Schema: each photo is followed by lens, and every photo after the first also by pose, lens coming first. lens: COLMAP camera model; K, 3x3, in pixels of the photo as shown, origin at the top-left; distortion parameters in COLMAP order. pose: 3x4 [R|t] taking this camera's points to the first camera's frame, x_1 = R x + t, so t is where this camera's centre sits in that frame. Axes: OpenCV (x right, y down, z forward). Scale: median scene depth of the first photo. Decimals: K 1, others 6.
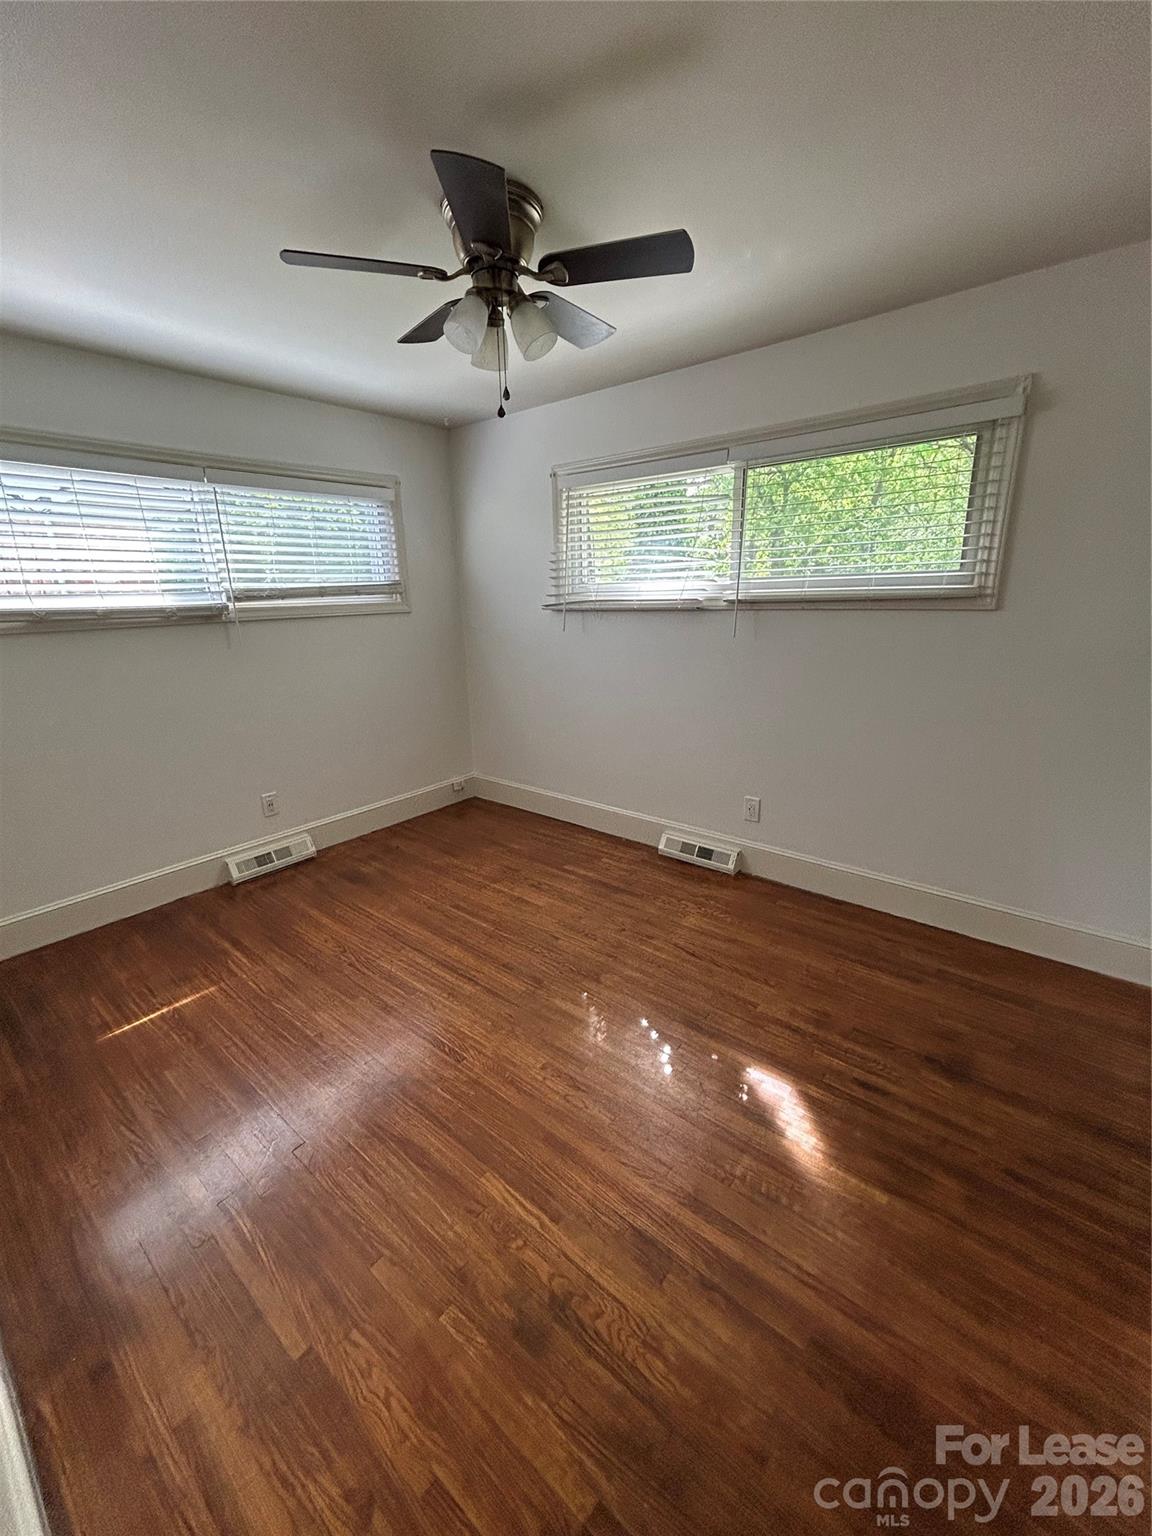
lens RADIAL K [[622.1, 0, 578.6], [0, 622.1, 766.2], [0, 0, 1]] dist [0.000035, 0.000323]
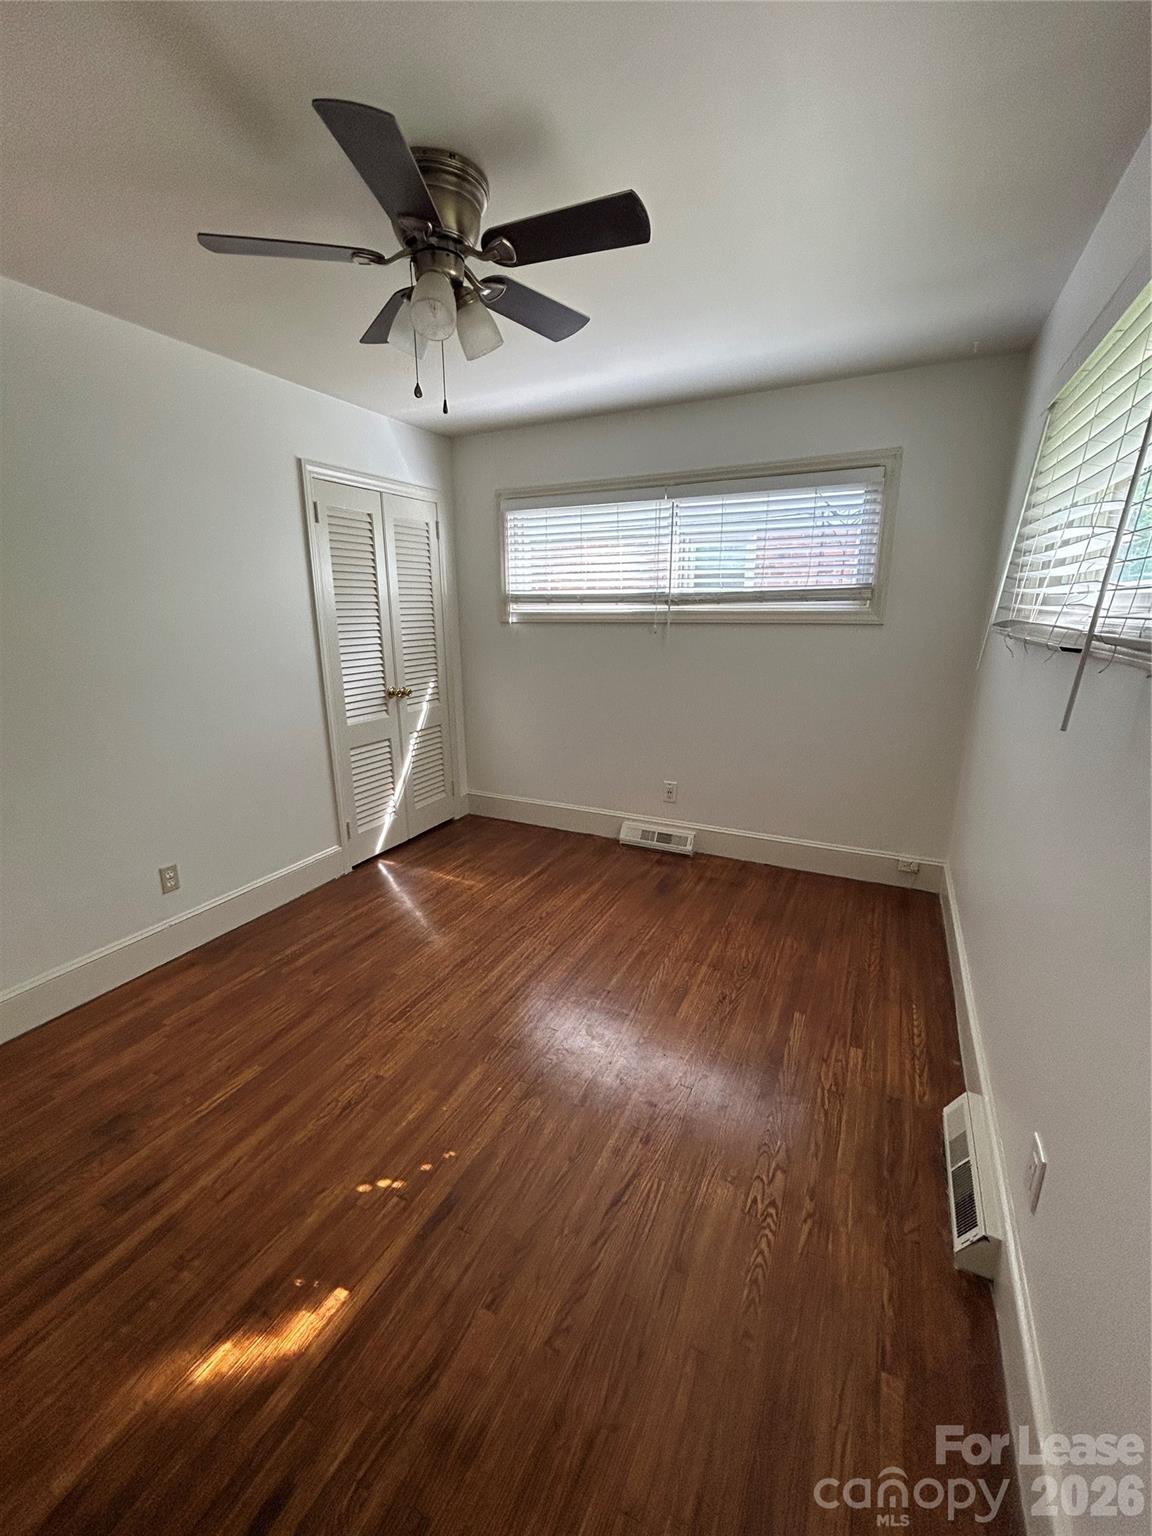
lens RADIAL K [[622.1, 0, 575.2], [0, 622.1, 768.7], [0, 0, 1]] dist [0.000035, 0.000323]
pose [[0.226072, 0.273007, -0.935072, 0.505515], [-0.268001, 0.940311, 0.209742, -0.171580], [0.936519, 0.203183, 0.285743, 0.566179]]
